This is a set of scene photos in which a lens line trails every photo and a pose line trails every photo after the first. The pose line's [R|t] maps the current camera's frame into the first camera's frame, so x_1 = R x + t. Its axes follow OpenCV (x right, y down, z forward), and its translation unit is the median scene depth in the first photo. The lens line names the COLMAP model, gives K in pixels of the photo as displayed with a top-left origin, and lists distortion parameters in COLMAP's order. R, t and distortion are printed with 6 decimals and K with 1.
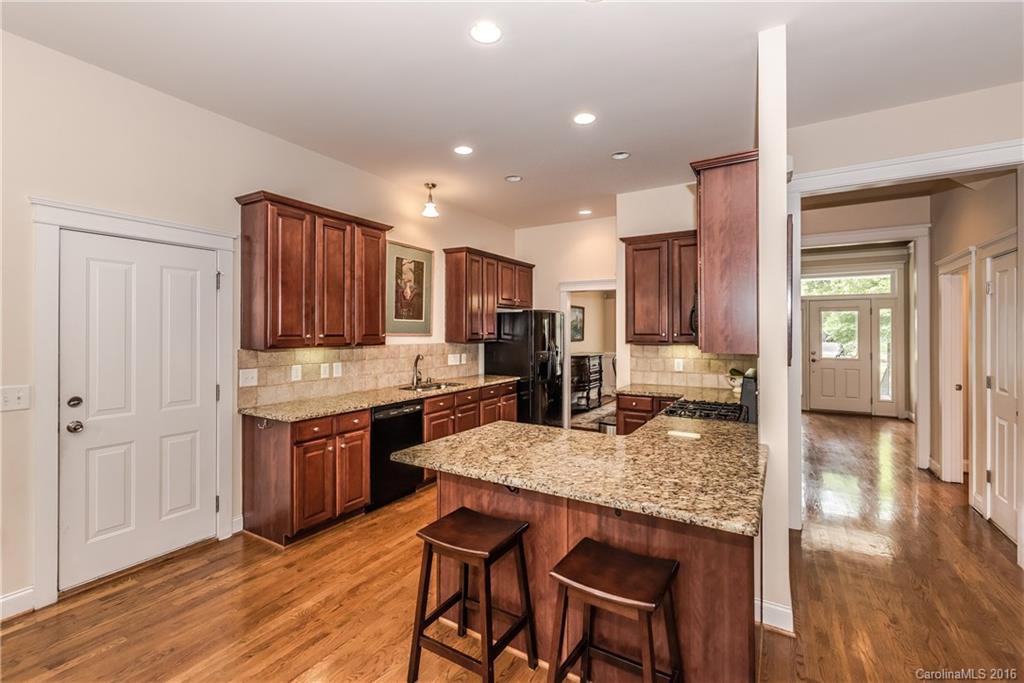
lens RADIAL K [[448.6, 0, 514.5], [0, 448.6, 338.1], [0, 0, 1]] dist [-0.001398, -0.000086]
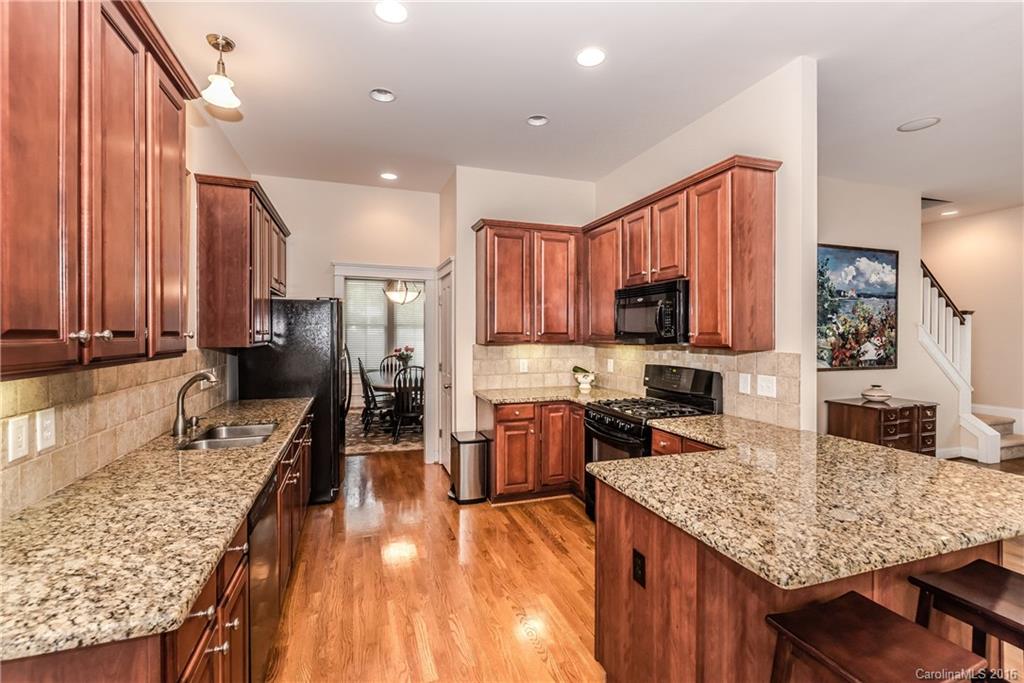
lens RADIAL K [[448.6, 0, 514.5], [0, 448.6, 338.1], [0, 0, 1]] dist [-0.001398, -0.000086]
pose [[0.633423, -0.006734, 0.773777, -0.388124], [0.008103, 0.999965, 0.002069, -0.000354], [-0.773763, 0.004959, 0.633455, 0.432710]]
